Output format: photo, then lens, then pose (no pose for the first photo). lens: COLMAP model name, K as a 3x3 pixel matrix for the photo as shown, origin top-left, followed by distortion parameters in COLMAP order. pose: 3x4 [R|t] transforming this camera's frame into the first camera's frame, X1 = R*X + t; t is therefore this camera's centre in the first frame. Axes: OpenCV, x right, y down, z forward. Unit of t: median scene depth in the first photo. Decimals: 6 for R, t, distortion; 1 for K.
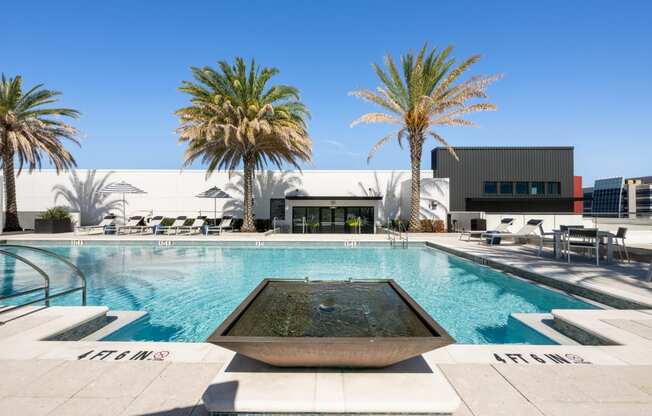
lens RADIAL K [[260.8, 0, 325.4], [0, 260.8, 210.9], [0, 0, 1]] dist [-0.001551, -0.000147]
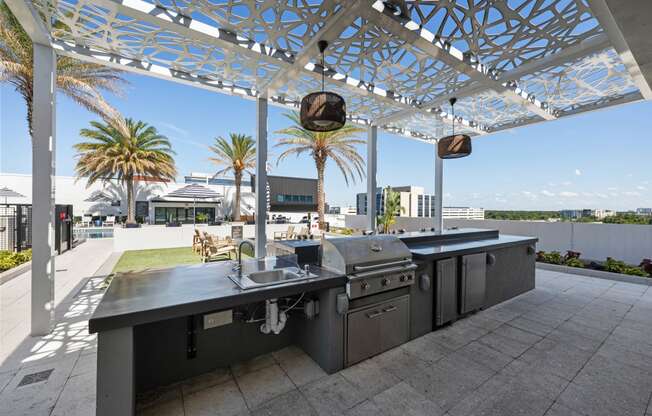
lens RADIAL K [[260.8, 0, 326.4], [0, 260.8, 210.2], [0, 0, 1]] dist [-0.001551, -0.000147]
pose [[0.827503, -0.000955, 0.561461, -0.156761], [-0.004625, 0.999953, 0.008518, -0.017625], [-0.561442, -0.009645, 0.827460, -0.764510]]
